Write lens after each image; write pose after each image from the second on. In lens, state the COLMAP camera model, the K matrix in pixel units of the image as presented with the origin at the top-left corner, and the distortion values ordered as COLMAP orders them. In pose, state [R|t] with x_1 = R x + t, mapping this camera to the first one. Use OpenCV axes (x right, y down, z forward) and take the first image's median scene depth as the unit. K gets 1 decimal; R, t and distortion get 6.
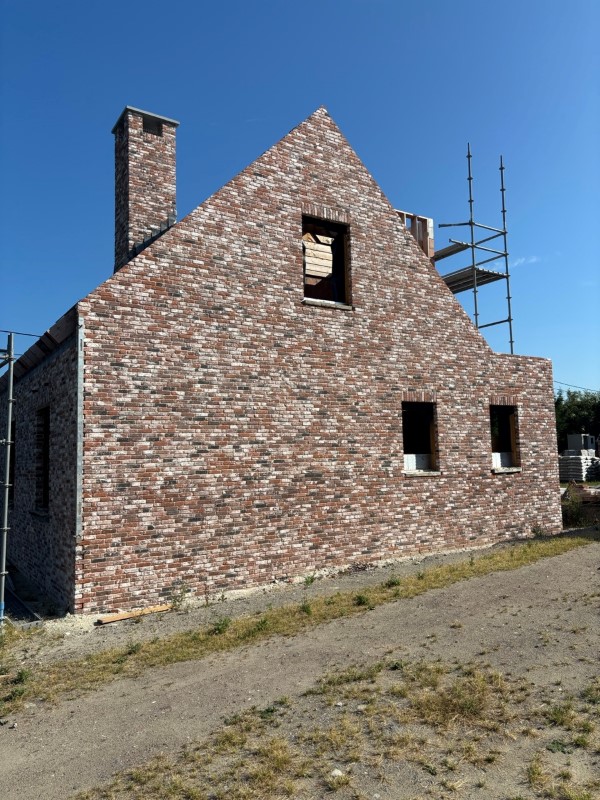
lens RADIAL K [[611.6, 0, 299.3], [0, 611.6, 398.1], [0, 0, 1]] dist [-0.001136, -0.017746]
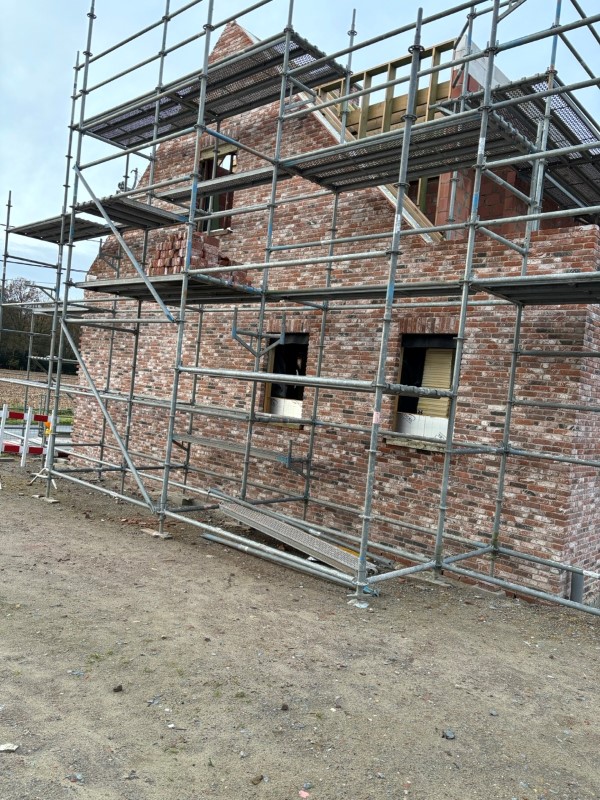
lens RADIAL K [[611.6, 0, 300.0], [0, 611.6, 401.7], [0, 0, 1]] dist [-0.001136, -0.017746]
pose [[0.245741, 0.076282, -0.966329, 1.000999], [0.000143, 0.996896, 0.078731, 0.034526], [0.969336, -0.019485, 0.244967, 0.859346]]
